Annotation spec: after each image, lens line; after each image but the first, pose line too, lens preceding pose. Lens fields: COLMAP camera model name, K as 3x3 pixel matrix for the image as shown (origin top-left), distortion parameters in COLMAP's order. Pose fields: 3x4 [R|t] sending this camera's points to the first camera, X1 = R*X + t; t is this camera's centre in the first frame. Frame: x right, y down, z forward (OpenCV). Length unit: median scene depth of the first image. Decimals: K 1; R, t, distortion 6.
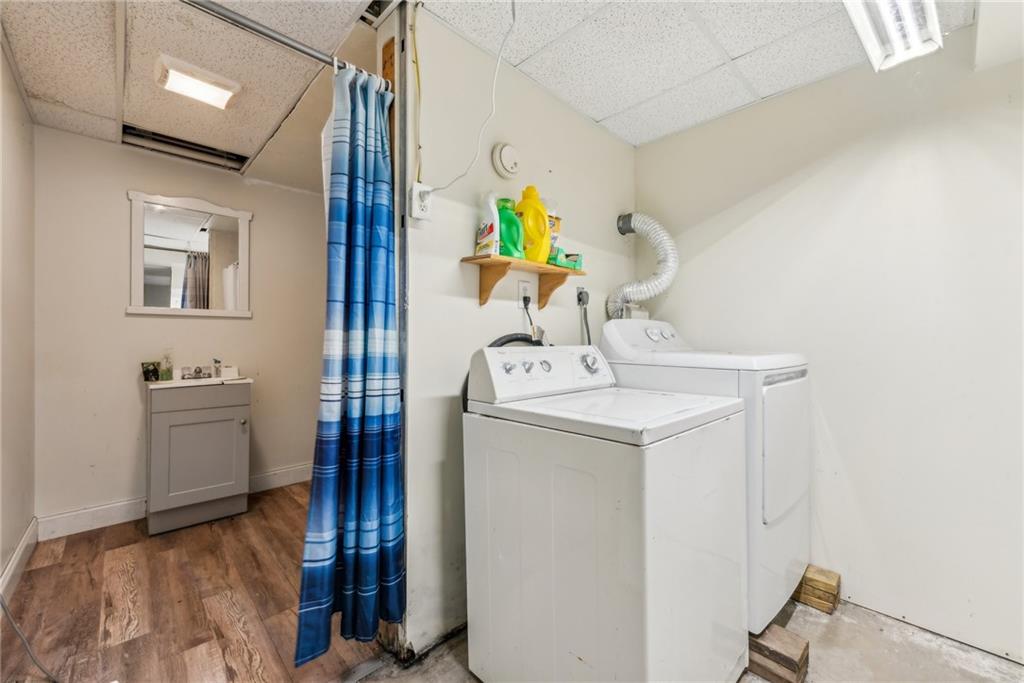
lens RADIAL K [[411.6, 0, 506.4], [0, 411.6, 336.1], [0, 0, 1]] dist [0.001894, -0.000171]
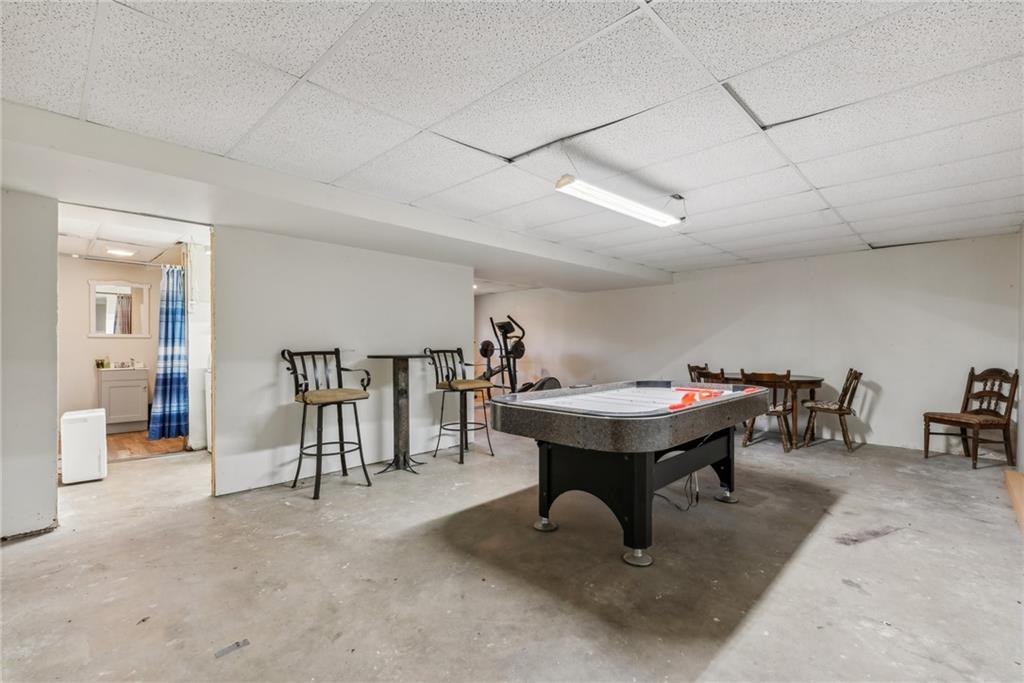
lens RADIAL K [[461.1, 0, 517.7], [0, 461.1, 345.8], [0, 0, 1]] dist [0.004271, 0.000416]
pose [[0.998780, -0.004948, 0.049140, 2.242368], [0.004271, 0.999895, 0.013875, -0.063022], [-0.049203, -0.013648, 0.998696, -2.841889]]
